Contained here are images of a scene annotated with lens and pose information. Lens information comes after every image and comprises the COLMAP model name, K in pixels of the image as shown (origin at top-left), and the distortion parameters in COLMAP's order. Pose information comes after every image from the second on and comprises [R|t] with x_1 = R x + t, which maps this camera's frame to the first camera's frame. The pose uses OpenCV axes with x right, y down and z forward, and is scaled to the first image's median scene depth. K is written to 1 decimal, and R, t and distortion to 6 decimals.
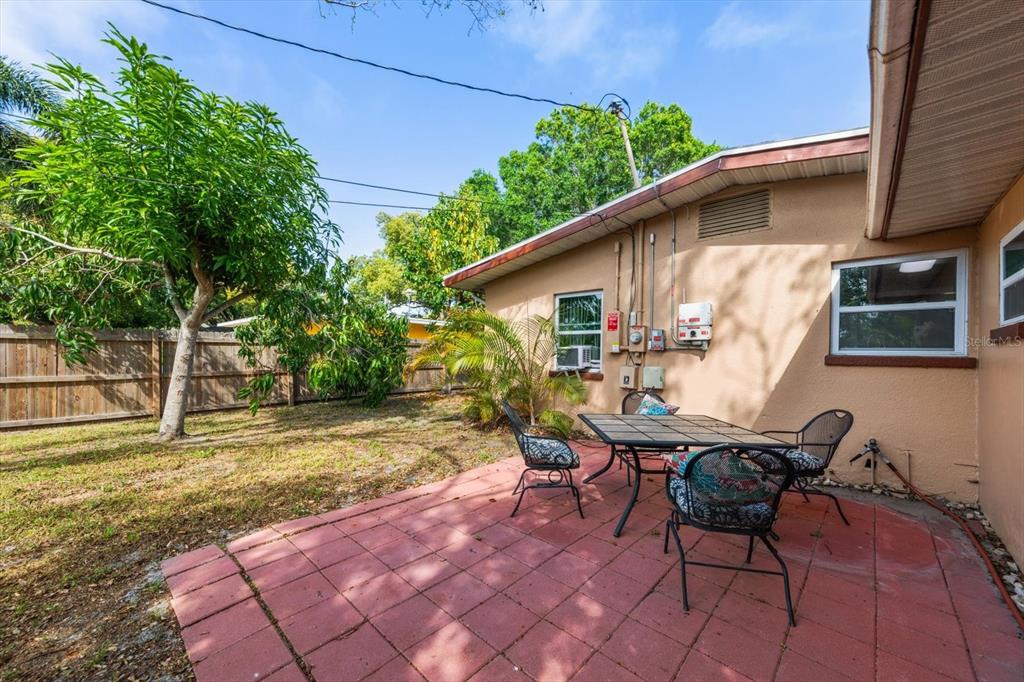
lens RADIAL K [[384.3, 0, 514.6], [0, 384.3, 368.8], [0, 0, 1]] dist [0.000466, 0.000062]
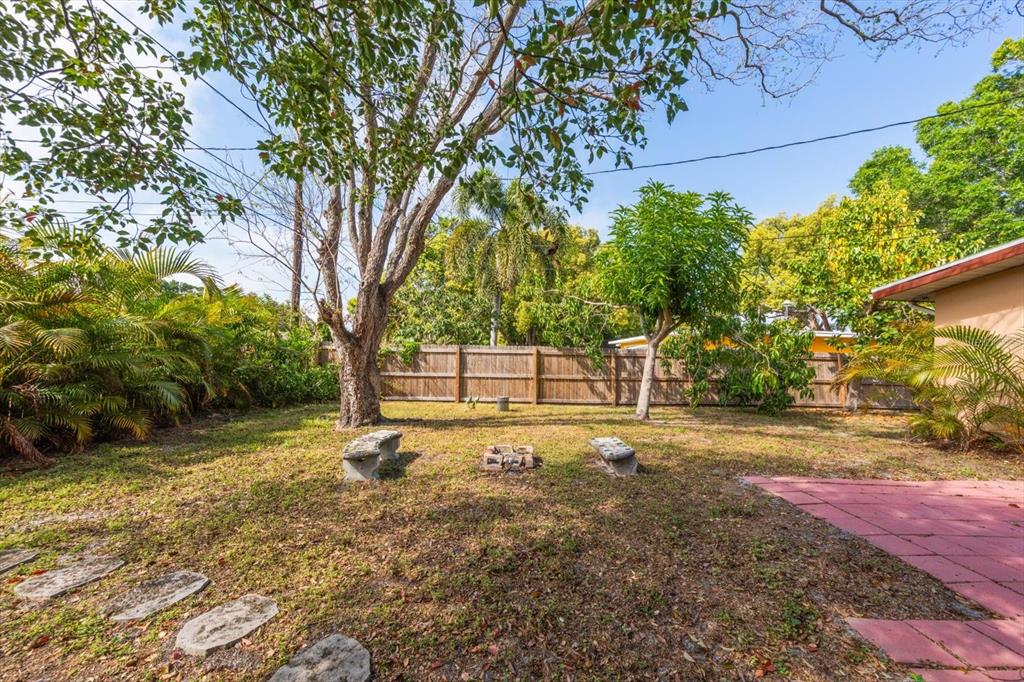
lens RADIAL K [[377.3, 0, 512.0], [0, 377.3, 358.1], [0, 0, 1]] dist [0.000607, 0.000124]
pose [[0.678276, 0.001902, -0.734805, -0.078767], [-0.046636, 0.998092, -0.040464, 0.014115], [0.733326, 0.061714, 0.677070, -0.257539]]
